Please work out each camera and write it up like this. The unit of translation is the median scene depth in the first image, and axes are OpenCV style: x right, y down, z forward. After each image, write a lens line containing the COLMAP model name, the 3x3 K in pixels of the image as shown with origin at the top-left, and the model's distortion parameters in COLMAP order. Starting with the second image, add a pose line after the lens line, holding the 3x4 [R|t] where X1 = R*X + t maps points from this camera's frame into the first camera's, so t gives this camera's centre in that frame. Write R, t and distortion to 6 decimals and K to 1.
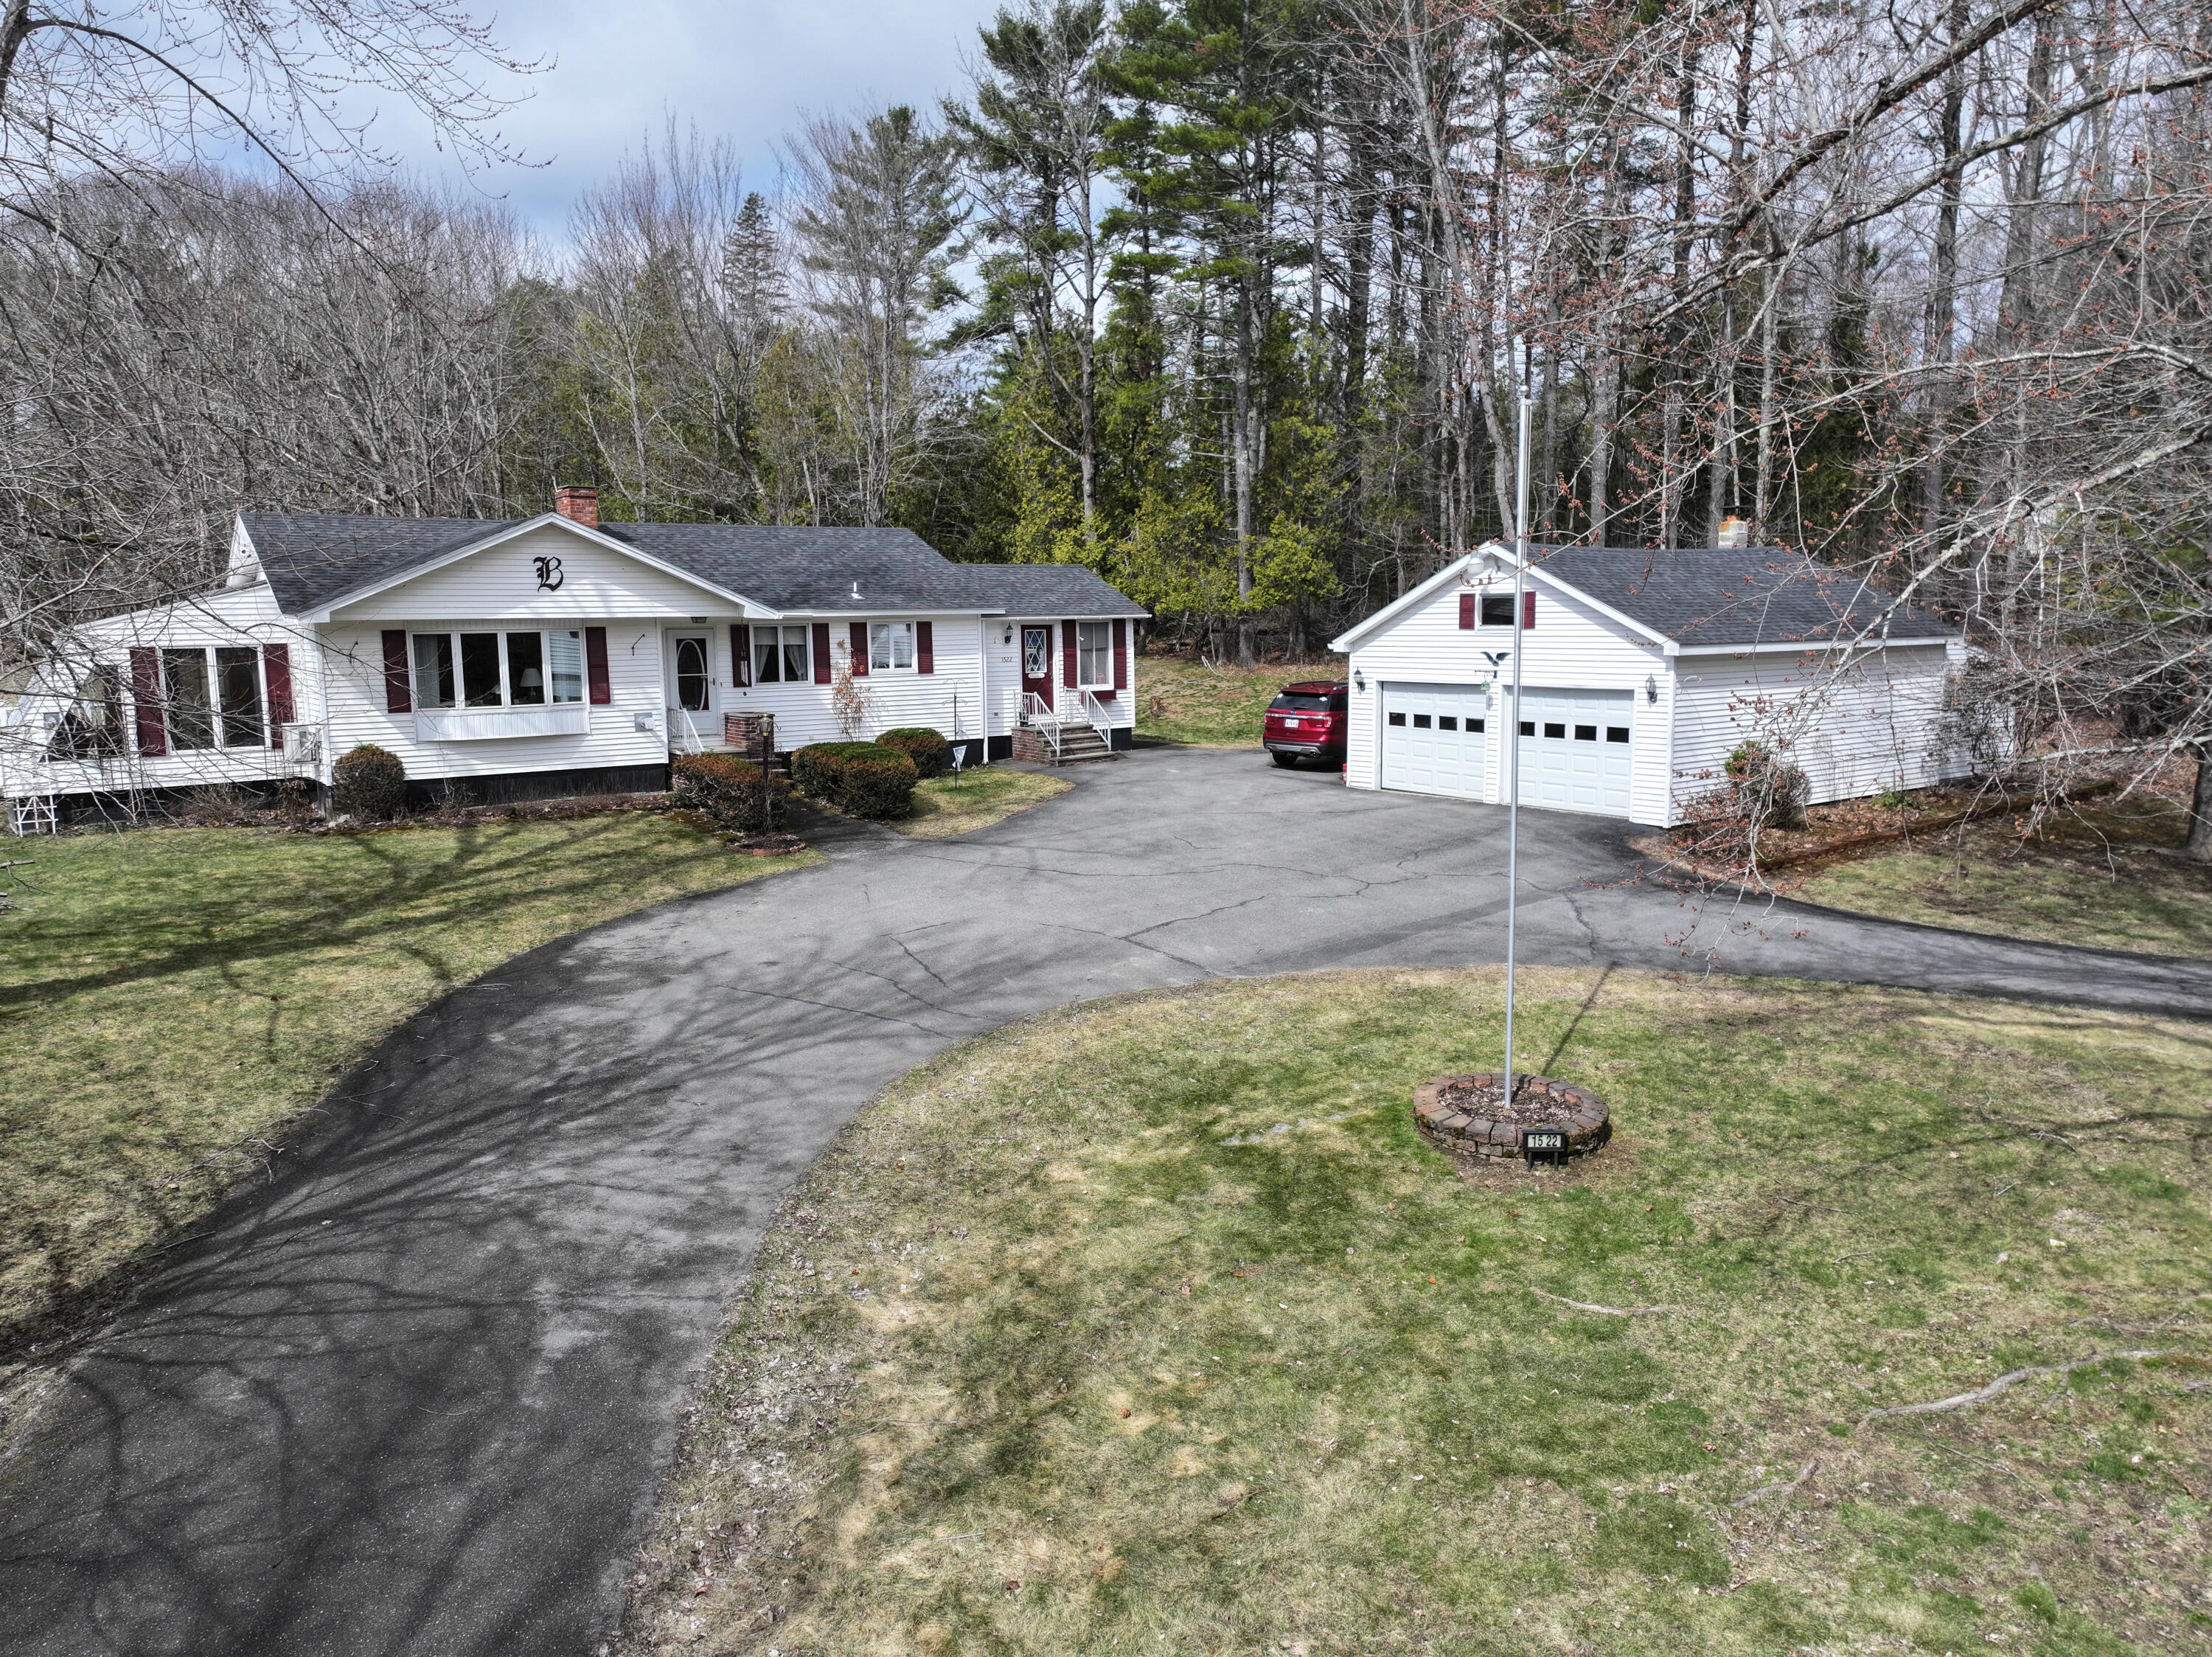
lens RADIAL K [[1547.8, 0, 1106.0], [0, 1547.8, 828.5], [0, 0, 1]] dist [-0.000118, 0.003549]
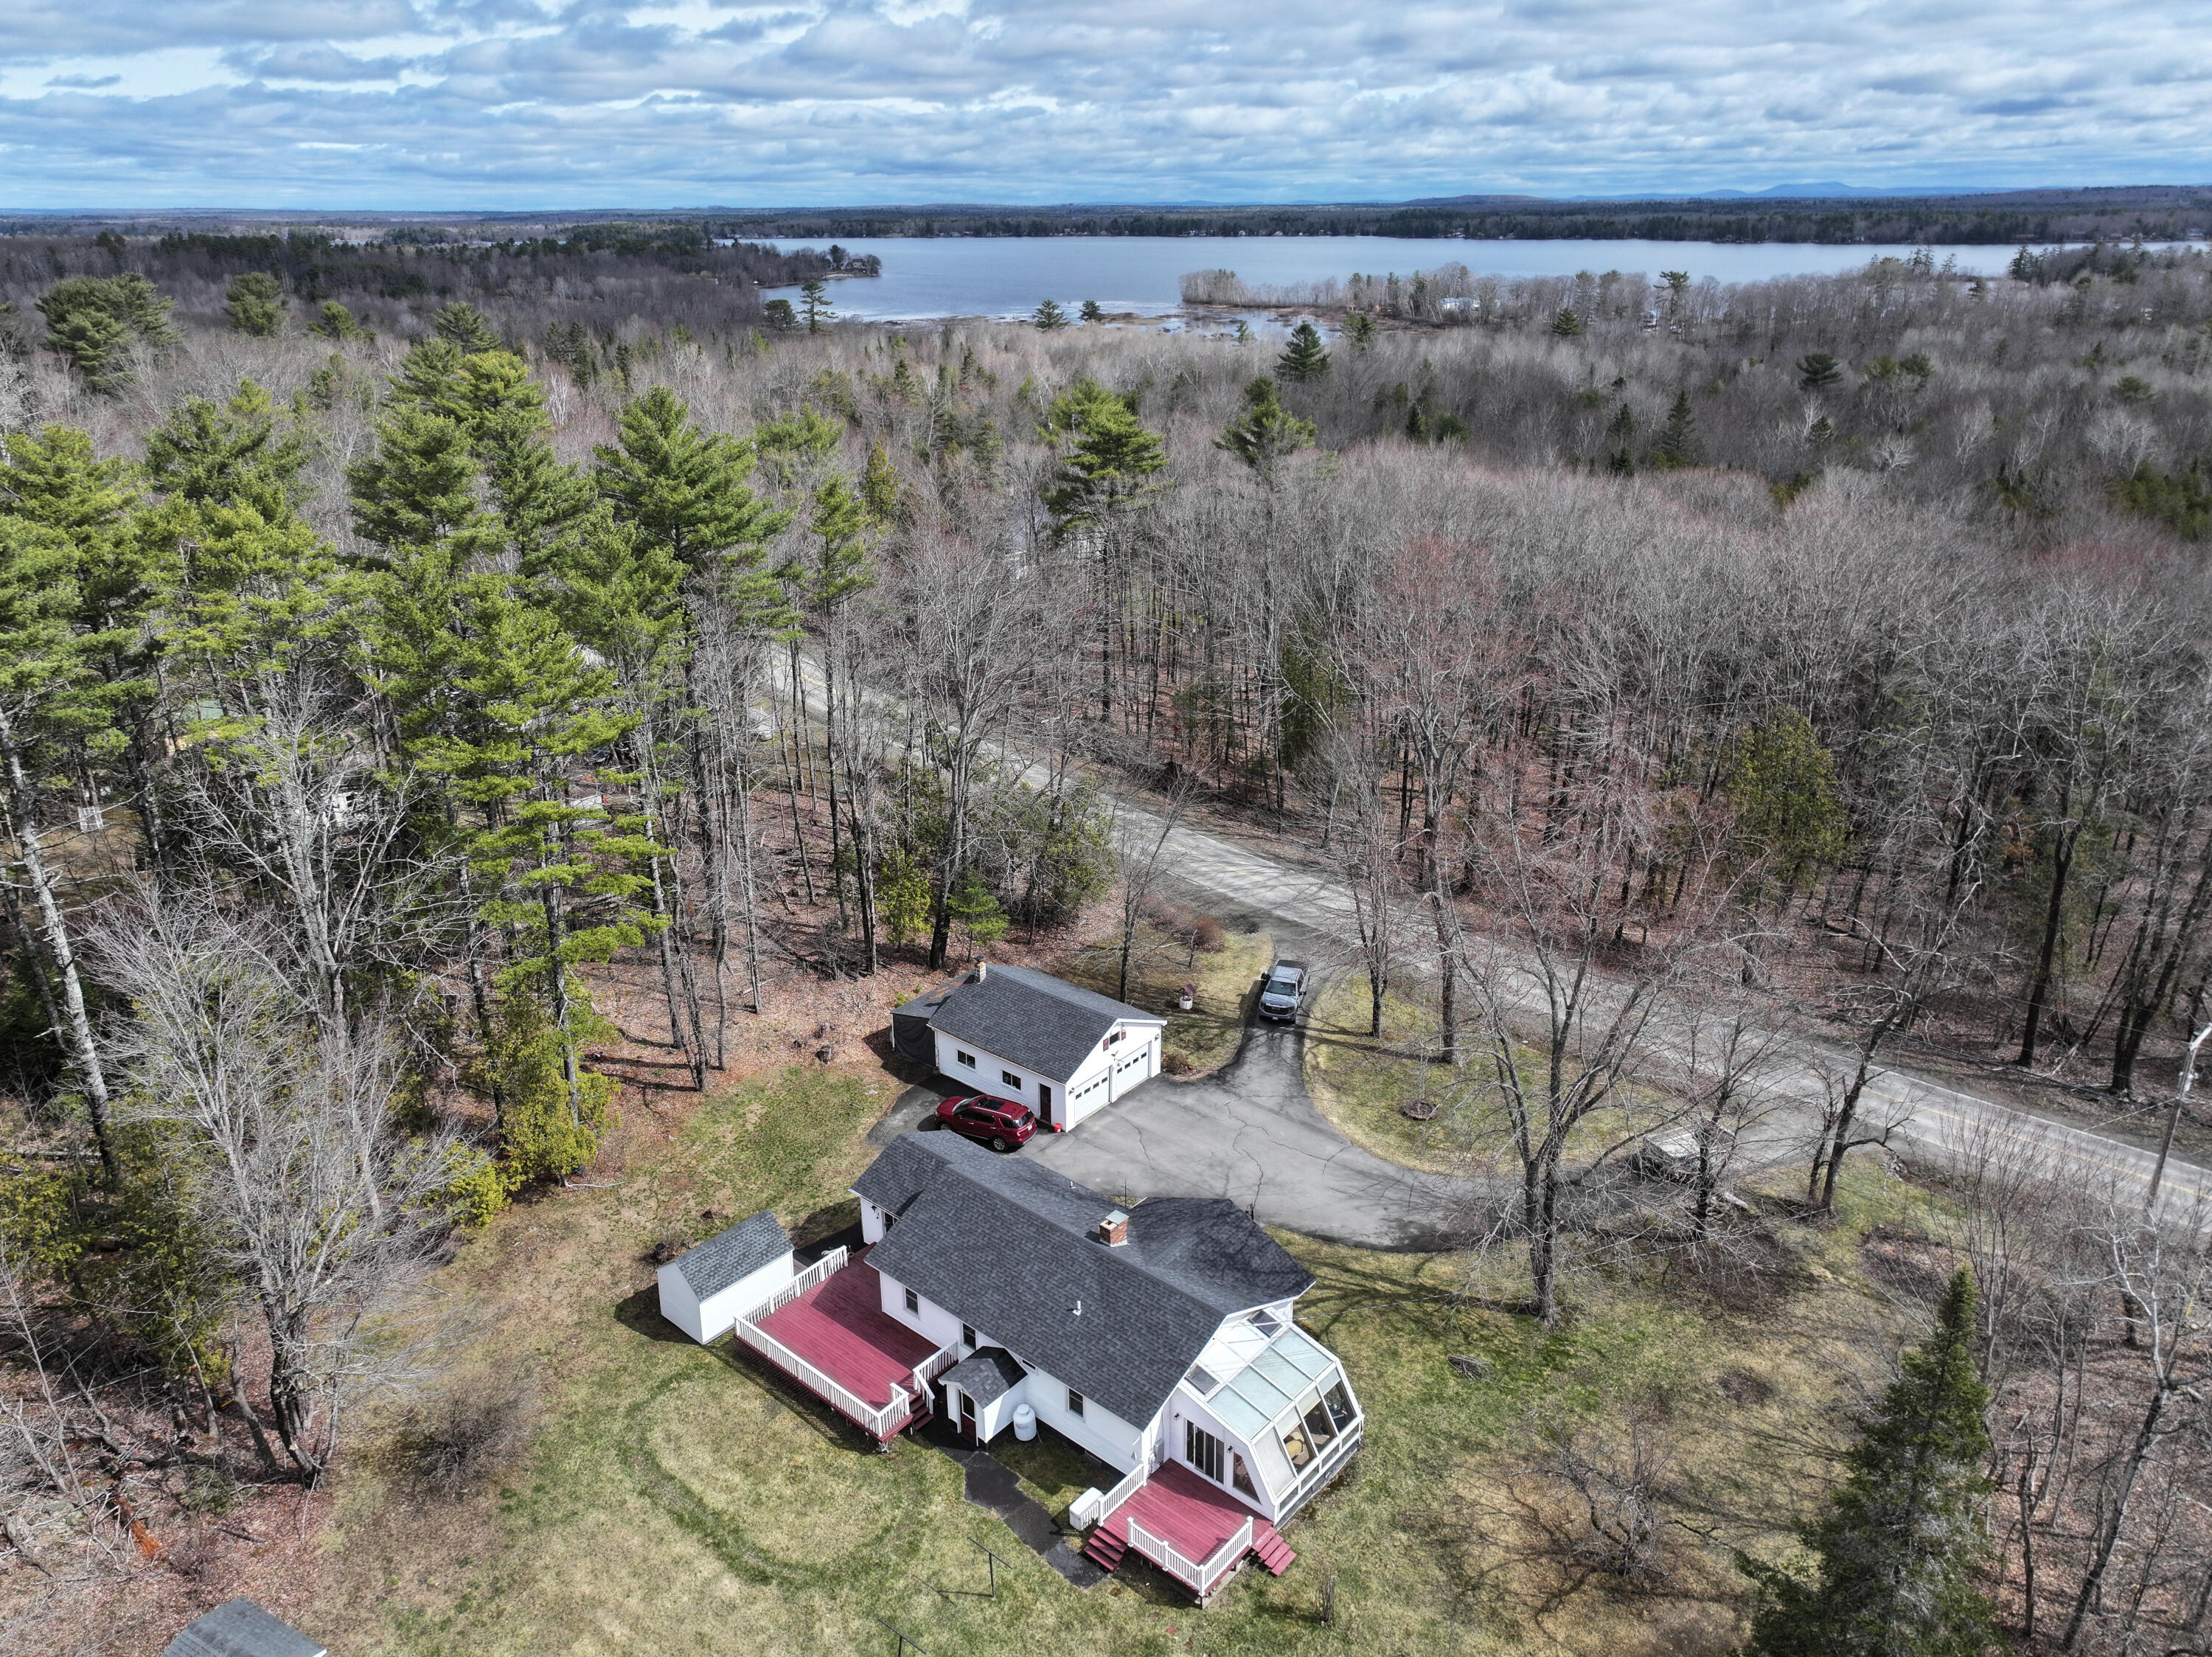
lens RADIAL K [[1547.8, 0, 1106.0], [0, 1547.8, 828.5], [0, 0, 1]] dist [-0.000118, 0.003549]
pose [[-0.218008, -0.342574, 0.913846, -1.776118], [0.153561, 0.912664, 0.378765, -1.272151], [-0.963790, 0.222905, -0.146363, 1.108402]]
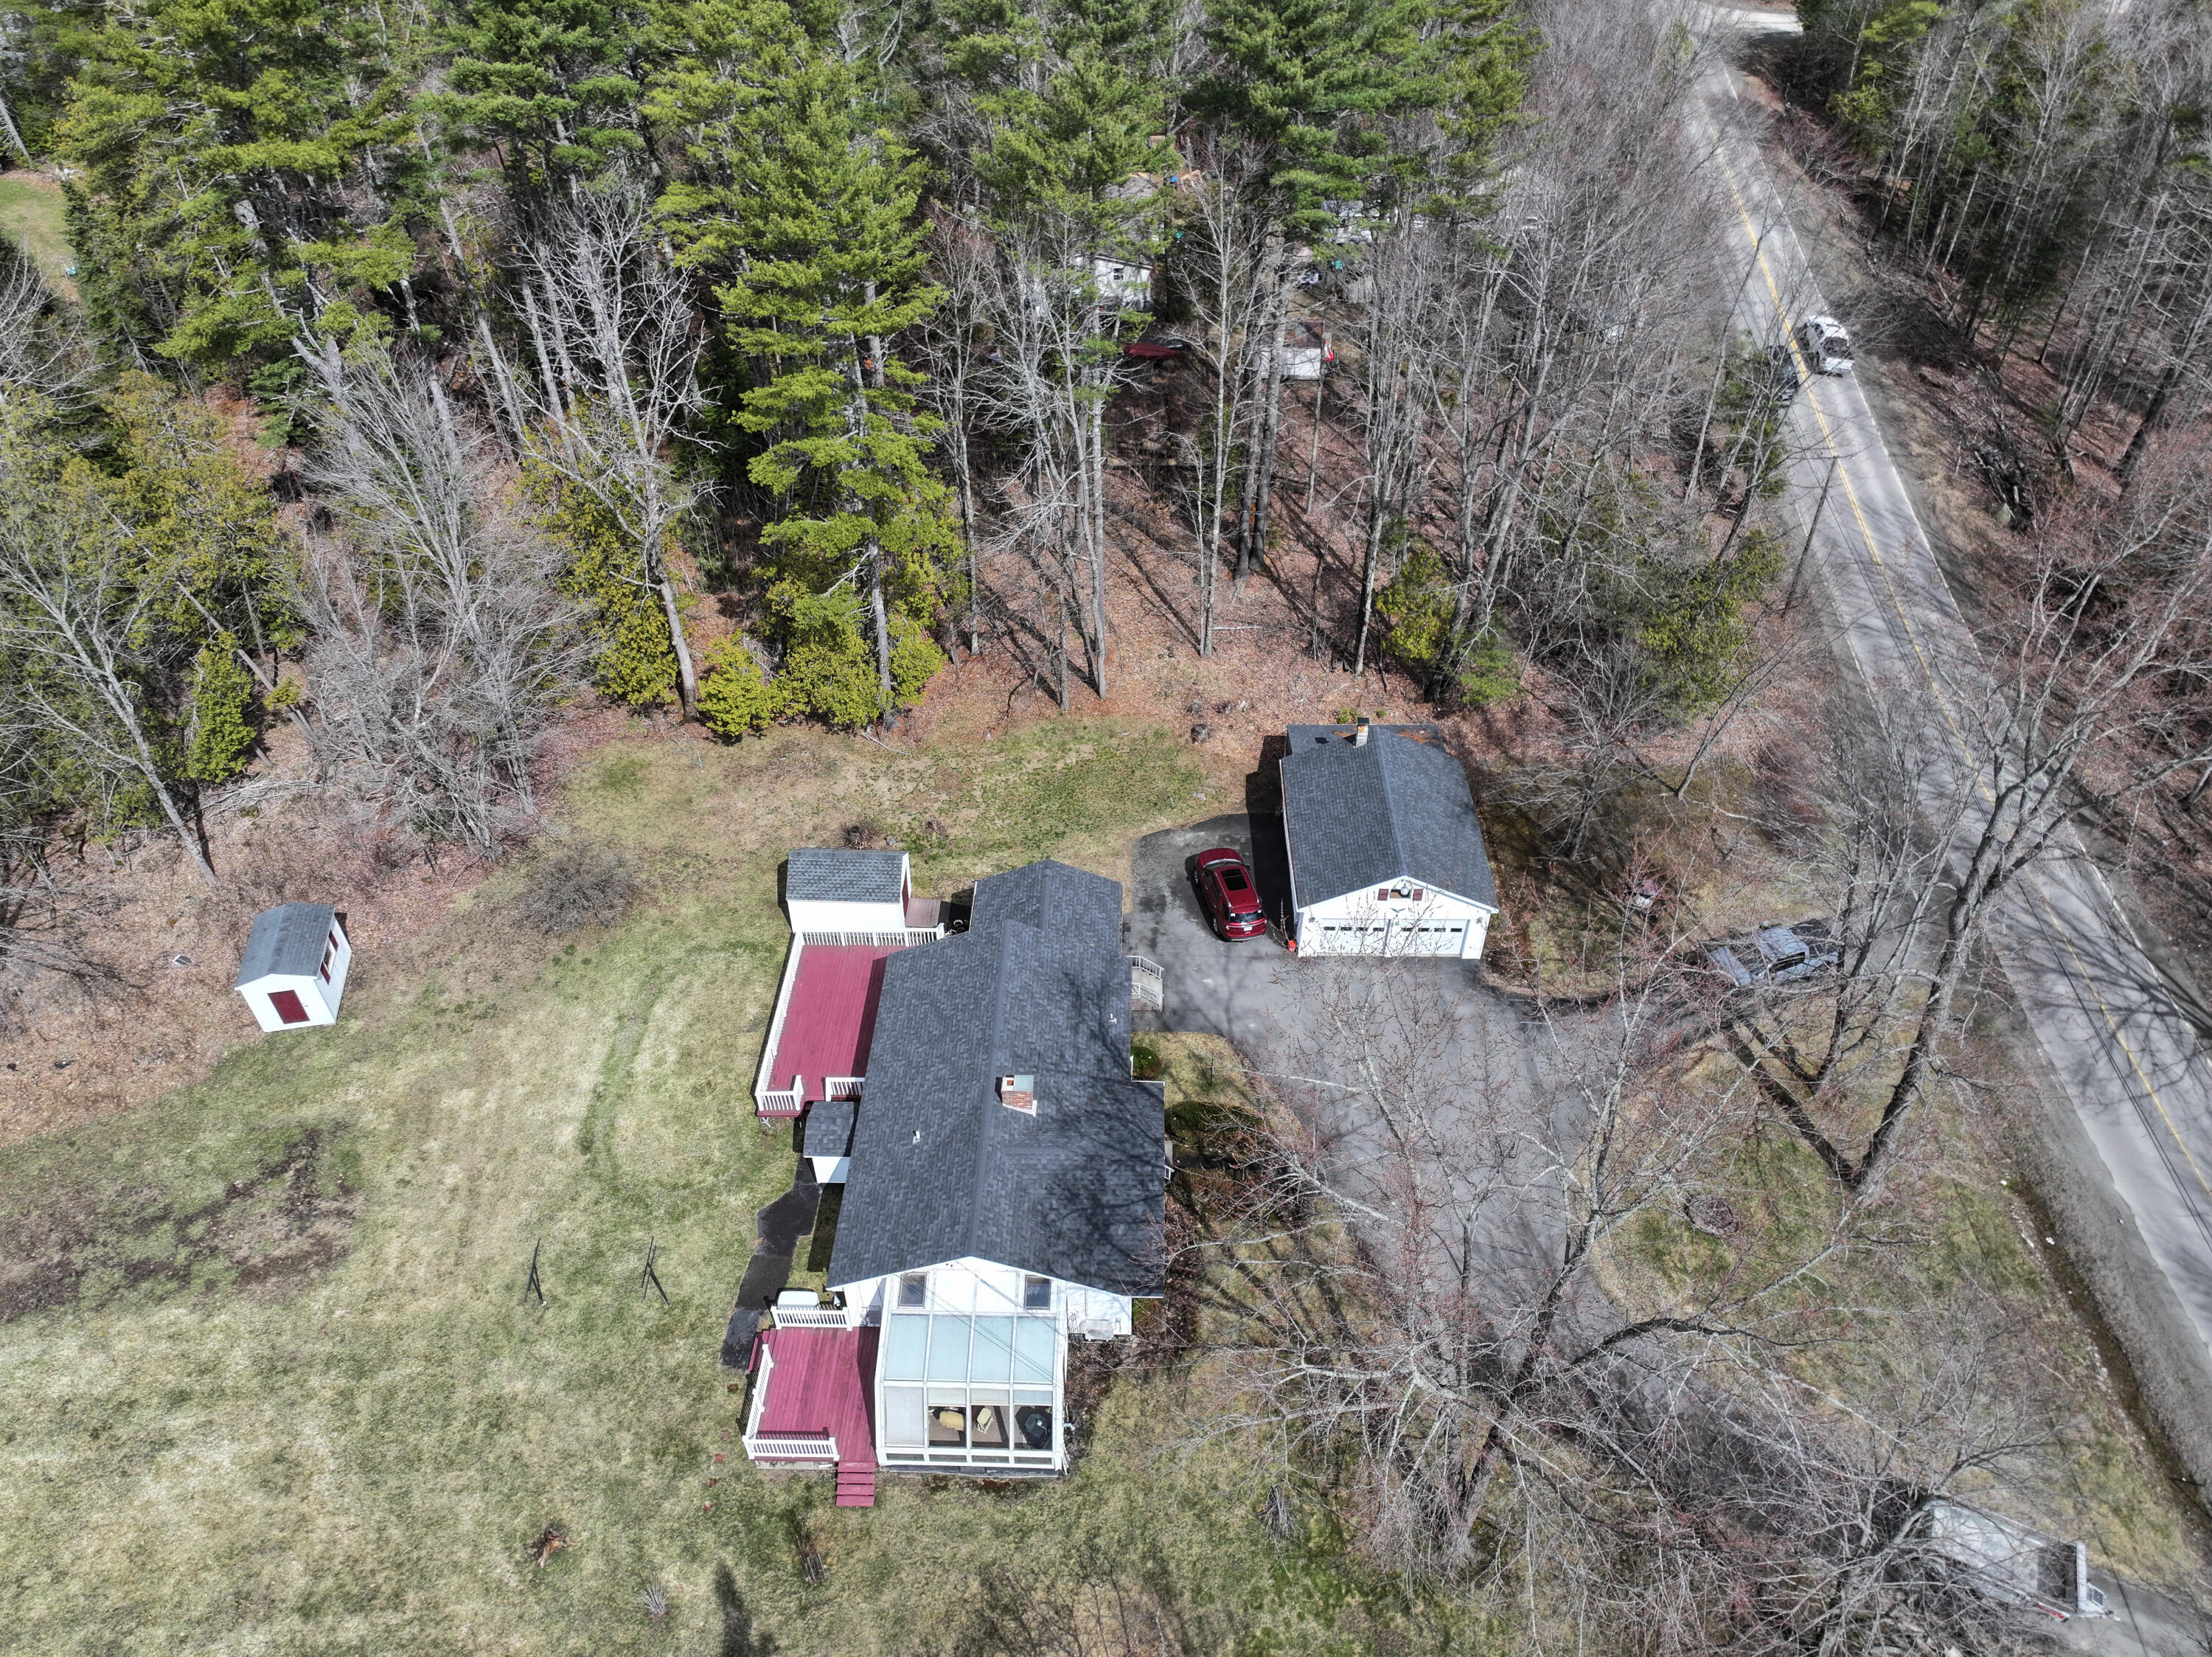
lens RADIAL K [[1557.8, 0, 1107.0], [0, 1557.8, 820.9], [0, 0, 1]] dist [-0.001458, 0.018892]
pose [[0.620142, -0.505163, 0.600195, -1.054750], [0.107711, 0.812660, 0.572697, -1.268418], [-0.777060, -0.290506, 0.558376, 0.103616]]
